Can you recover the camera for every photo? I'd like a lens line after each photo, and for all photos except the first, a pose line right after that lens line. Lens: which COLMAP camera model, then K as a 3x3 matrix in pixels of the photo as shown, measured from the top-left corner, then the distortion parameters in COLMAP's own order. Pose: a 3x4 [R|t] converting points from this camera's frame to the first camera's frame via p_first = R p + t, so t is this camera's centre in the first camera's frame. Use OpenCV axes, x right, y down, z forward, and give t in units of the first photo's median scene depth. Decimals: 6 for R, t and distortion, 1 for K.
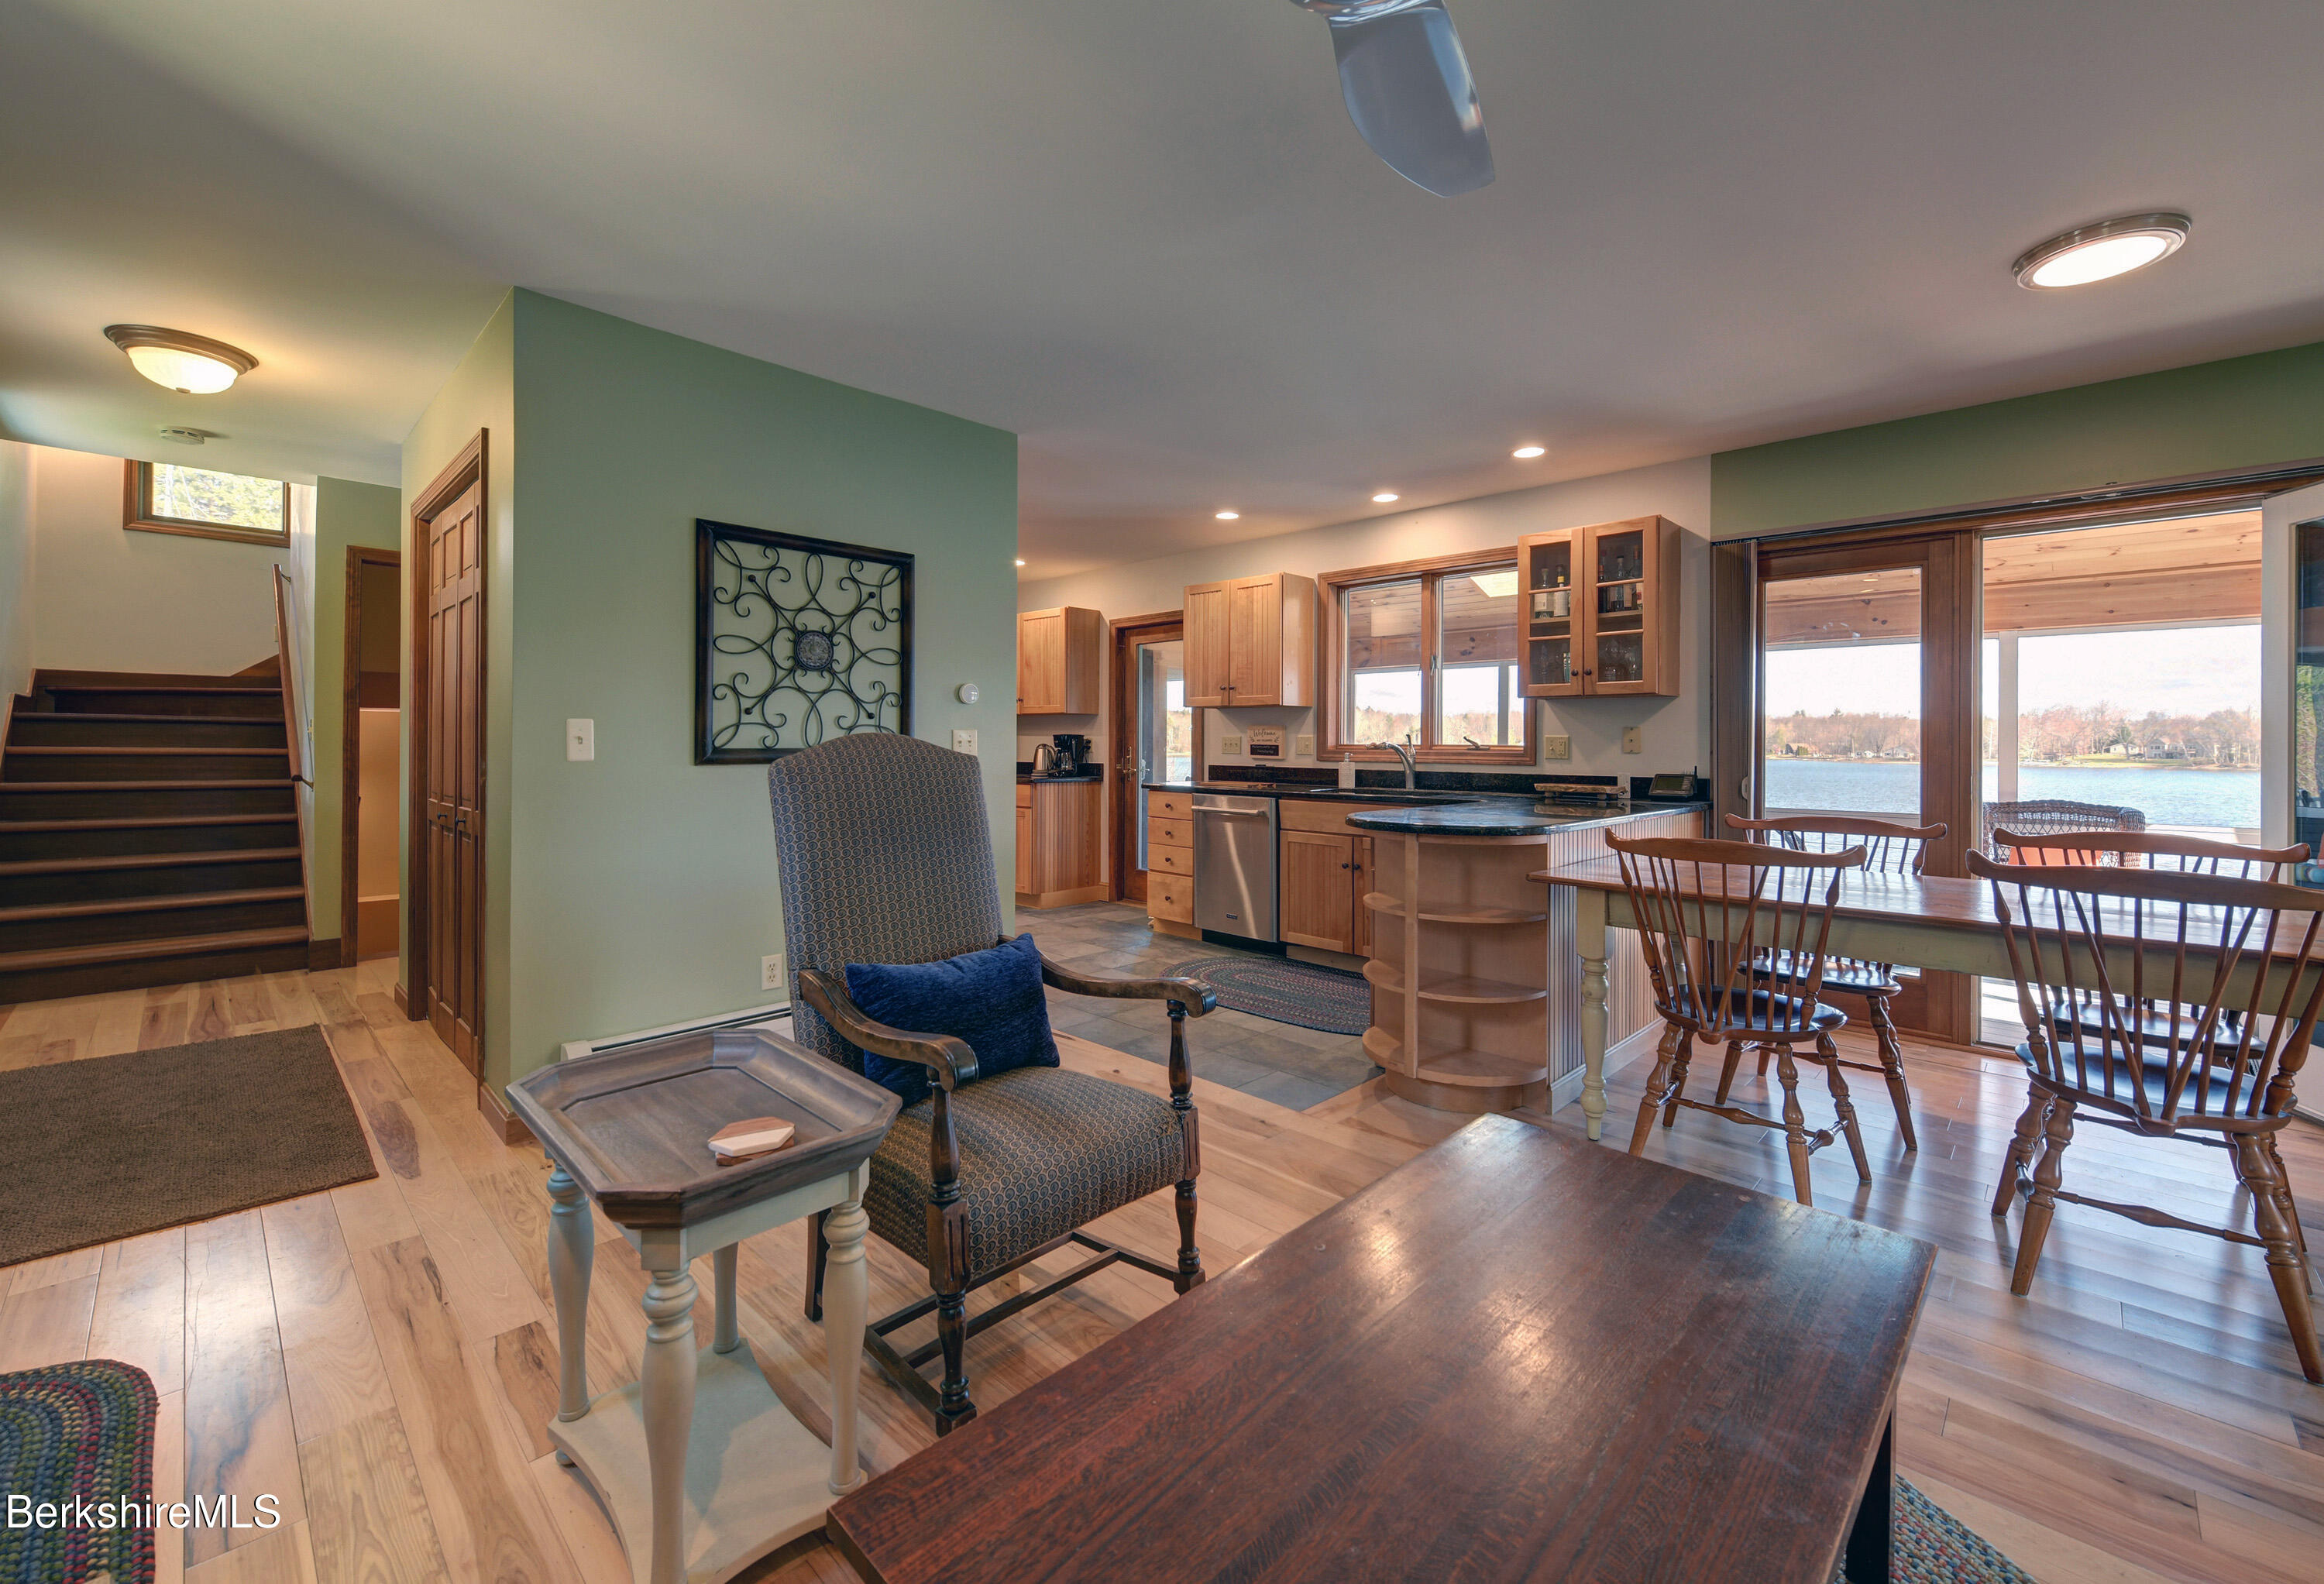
lens RADIAL K [[940.4, 0, 1158.9], [0, 940.4, 744.8], [0, 0, 1]] dist [-0.002334, -0.001305]
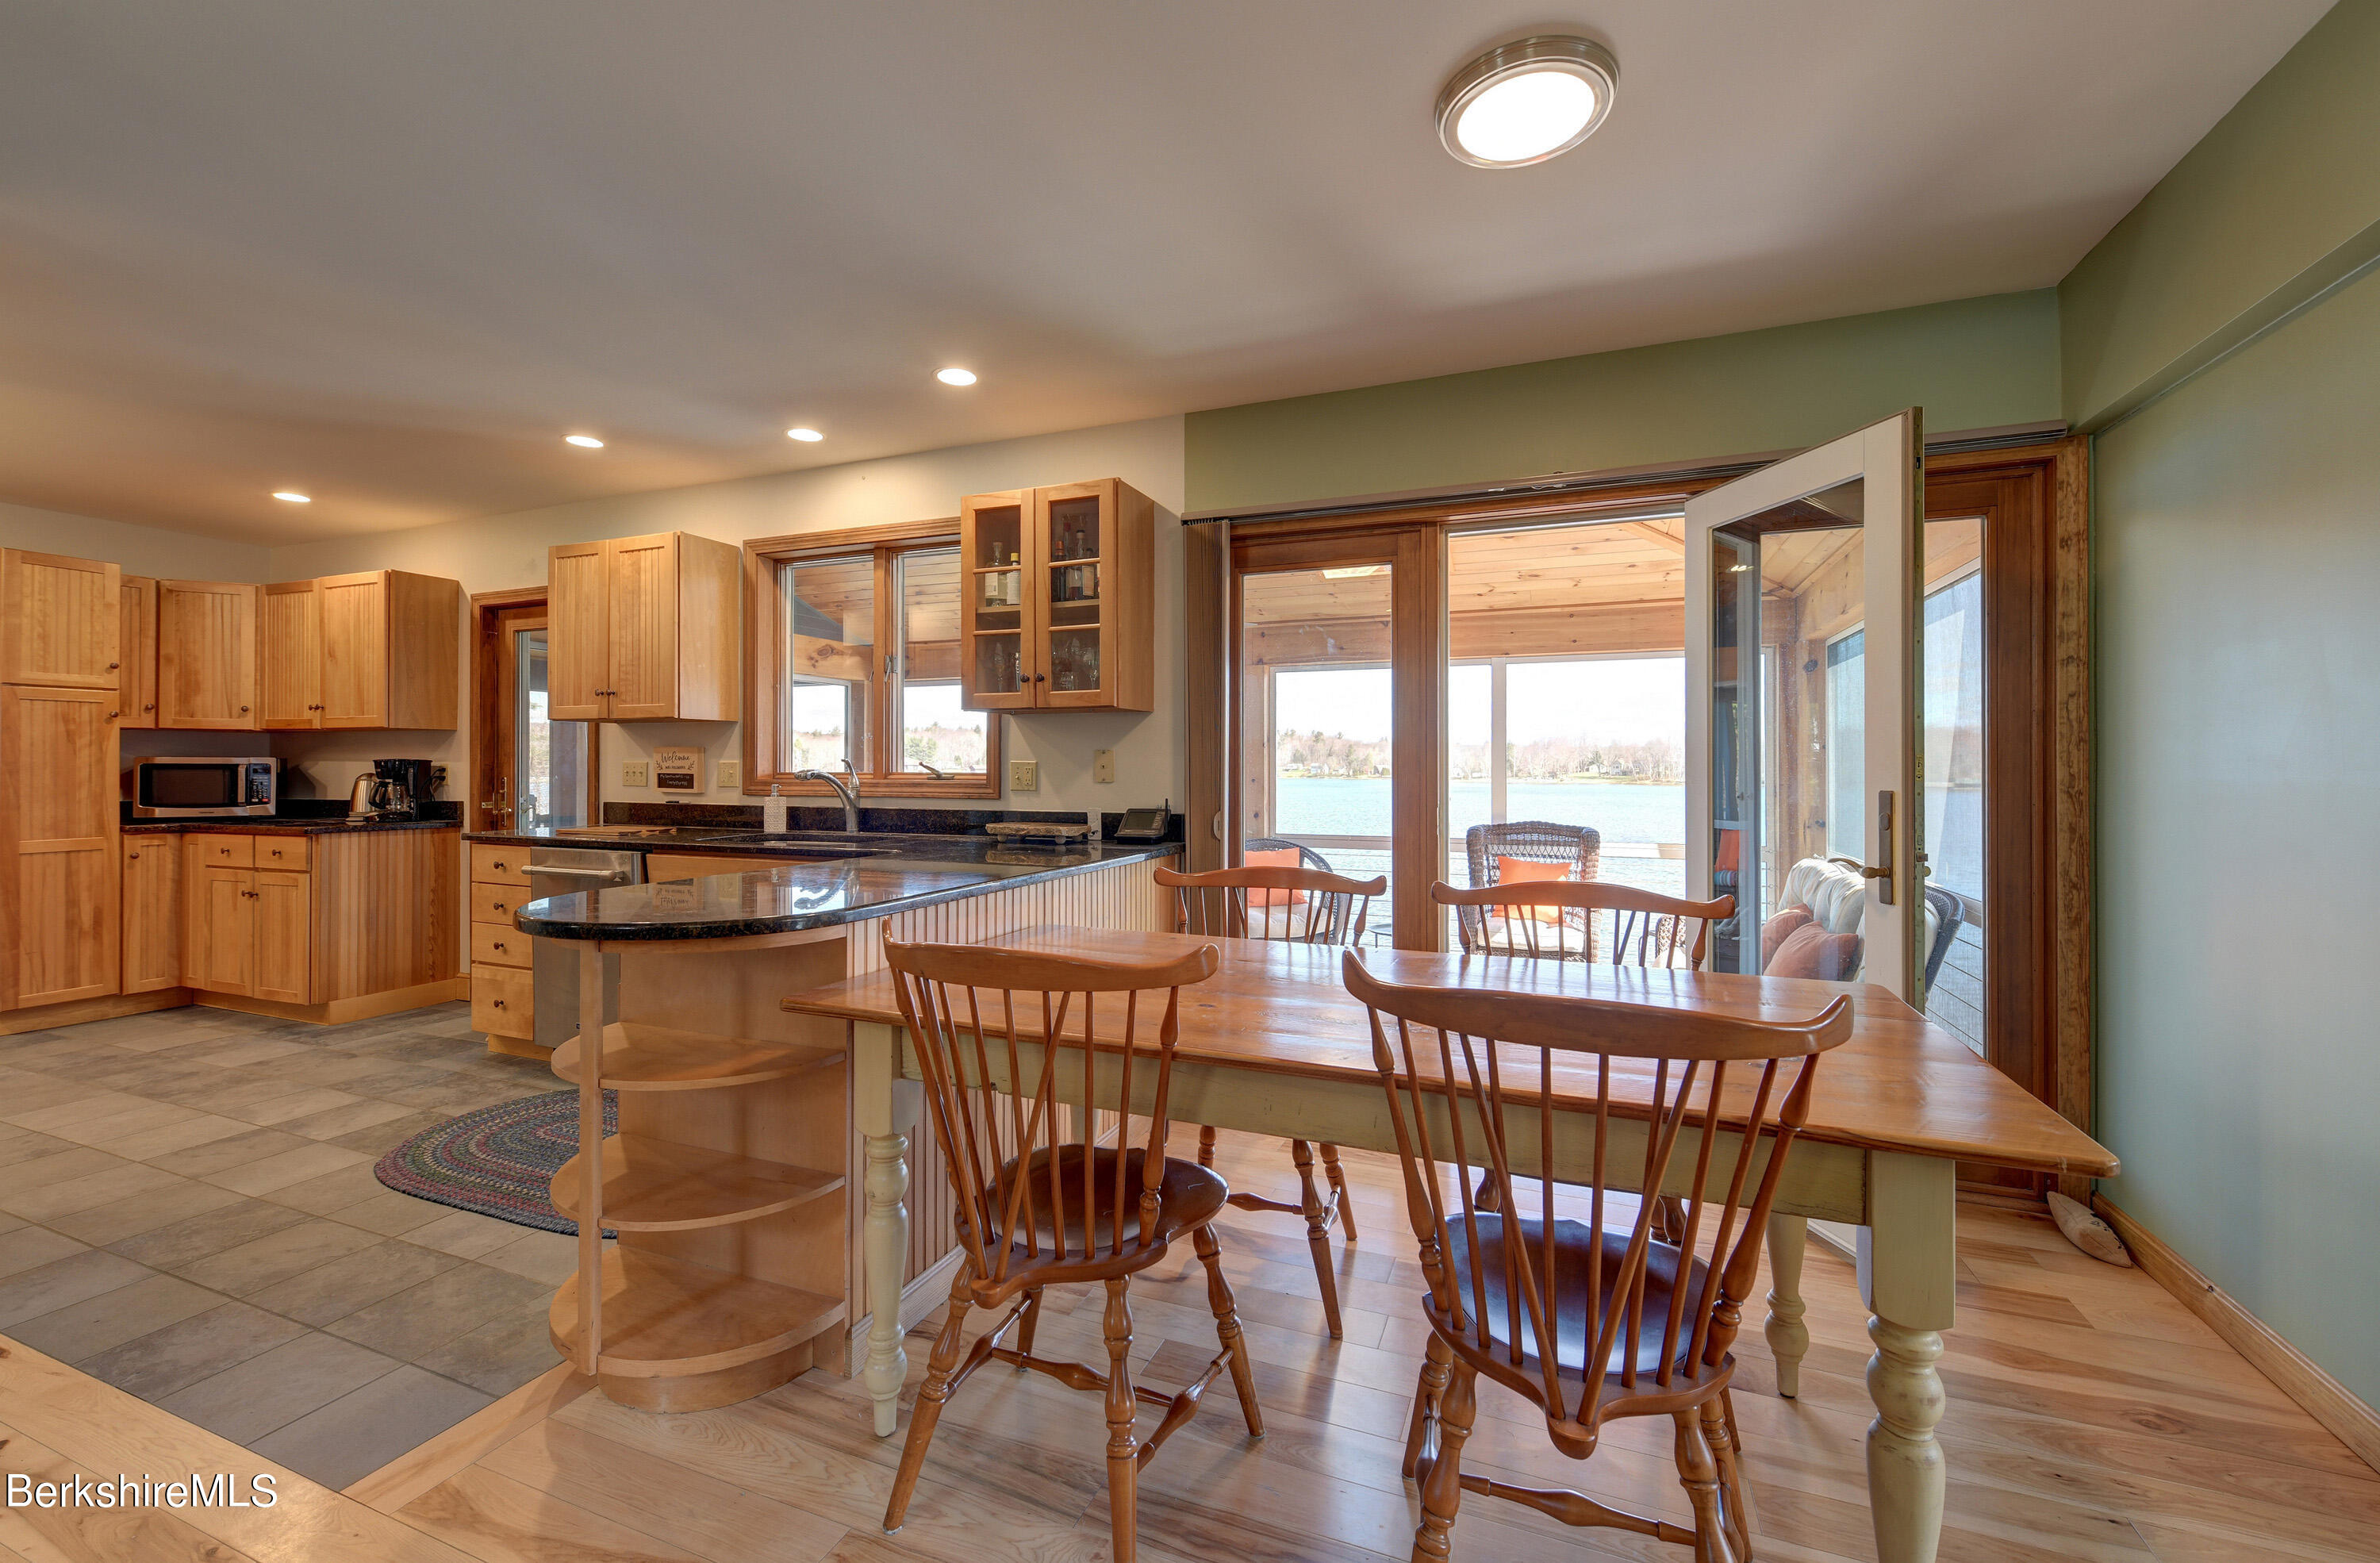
lens RADIAL K [[958.3, 0, 1191.6], [0, 958.3, 766.5], [0, 0, 1]] dist [-0.000710, -0.000939]
pose [[0.921290, -0.003885, 0.388858, 0.240508], [0.004662, 0.999989, -0.001056, -0.003580], [-0.388849, 0.002786, 0.921297, 0.210602]]
